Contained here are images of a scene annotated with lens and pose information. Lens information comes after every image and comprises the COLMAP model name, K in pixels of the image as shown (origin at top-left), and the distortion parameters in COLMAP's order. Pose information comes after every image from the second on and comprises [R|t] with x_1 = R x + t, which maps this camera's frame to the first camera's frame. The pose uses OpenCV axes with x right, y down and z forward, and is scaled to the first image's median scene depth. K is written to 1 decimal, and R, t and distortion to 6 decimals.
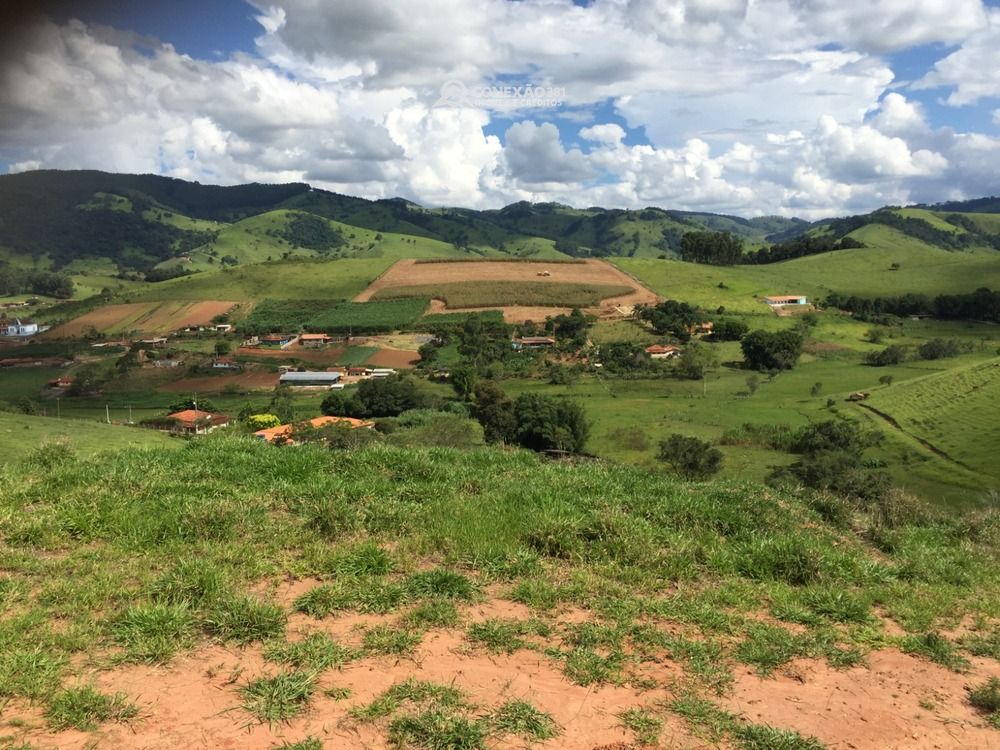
lens RADIAL K [[859.4, 0, 484.9], [0, 859.4, 398.0], [0, 0, 1]] dist [0.086464, -0.104445]
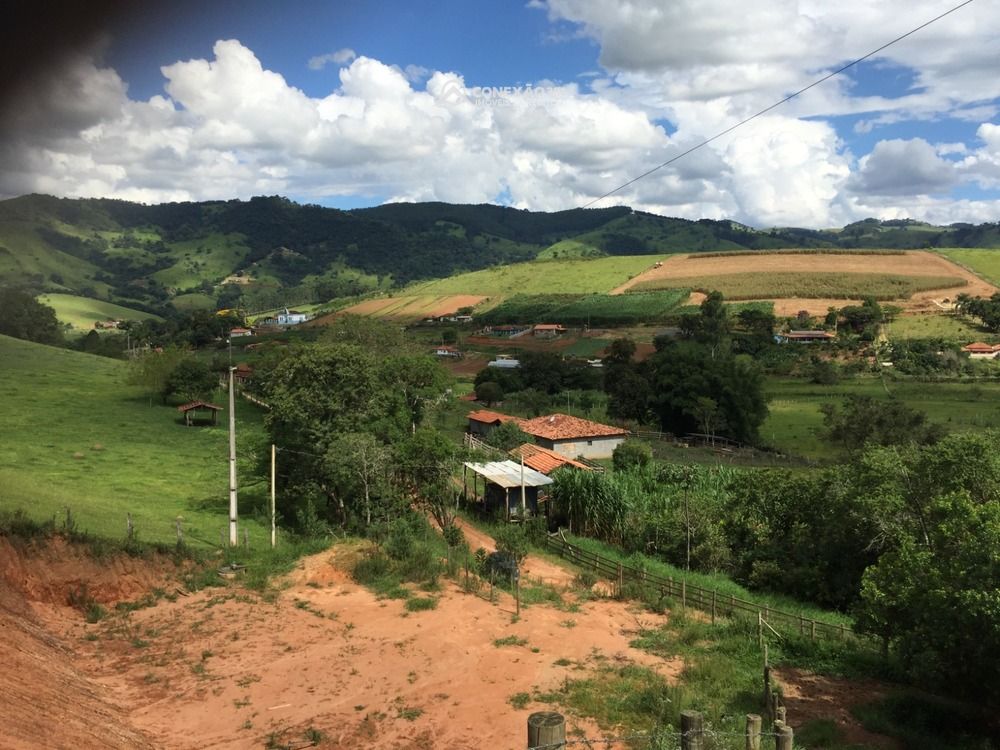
lens RADIAL K [[859.4, 0, 497.8], [0, 859.4, 358.6], [0, 0, 1]] dist [0.086464, -0.104445]
pose [[0.933312, 0.032765, -0.357570, 0.072401], [-0.061221, 0.995767, -0.068553, 0.024966], [0.353810, 0.085872, 0.931367, 0.146317]]
